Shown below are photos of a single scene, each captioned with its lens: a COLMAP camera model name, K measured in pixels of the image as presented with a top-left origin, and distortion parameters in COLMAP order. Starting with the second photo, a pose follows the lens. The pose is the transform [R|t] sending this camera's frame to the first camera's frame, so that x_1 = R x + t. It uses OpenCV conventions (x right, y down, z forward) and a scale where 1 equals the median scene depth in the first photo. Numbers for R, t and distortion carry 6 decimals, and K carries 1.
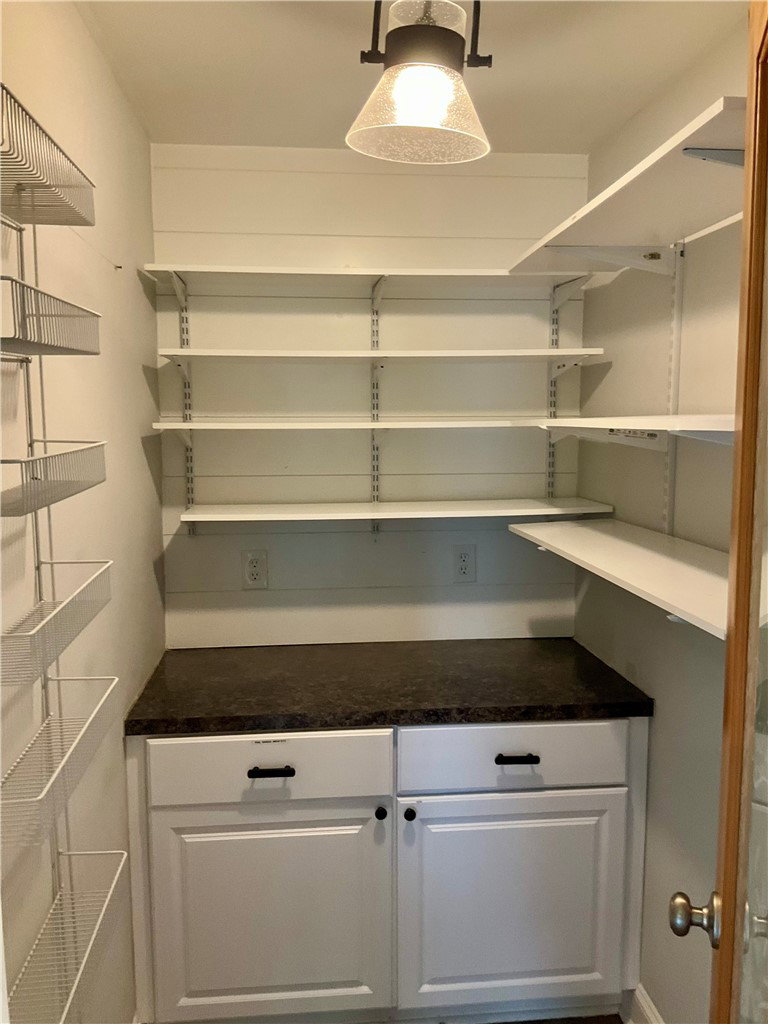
lens RADIAL K [[884.2, 0, 384.0], [0, 884.2, 512.0], [0, 0, 1]] dist [0.146778, -0.328558]
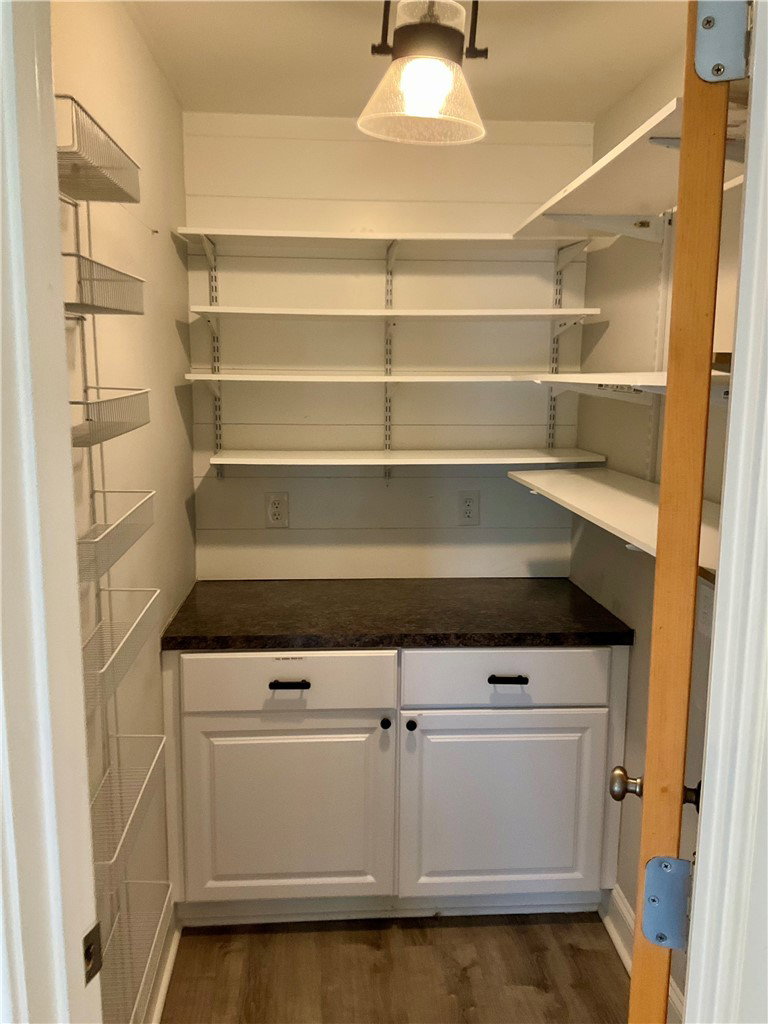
lens RADIAL K [[884.2, 0, 384.0], [0, 884.2, 512.0], [0, 0, 1]] dist [0.146778, -0.328558]
pose [[0.999507, 0.015297, -0.027429, 0.020440], [-0.013883, 0.998603, 0.050989, 0.011405], [0.028170, -0.050583, 0.998322, -0.108030]]
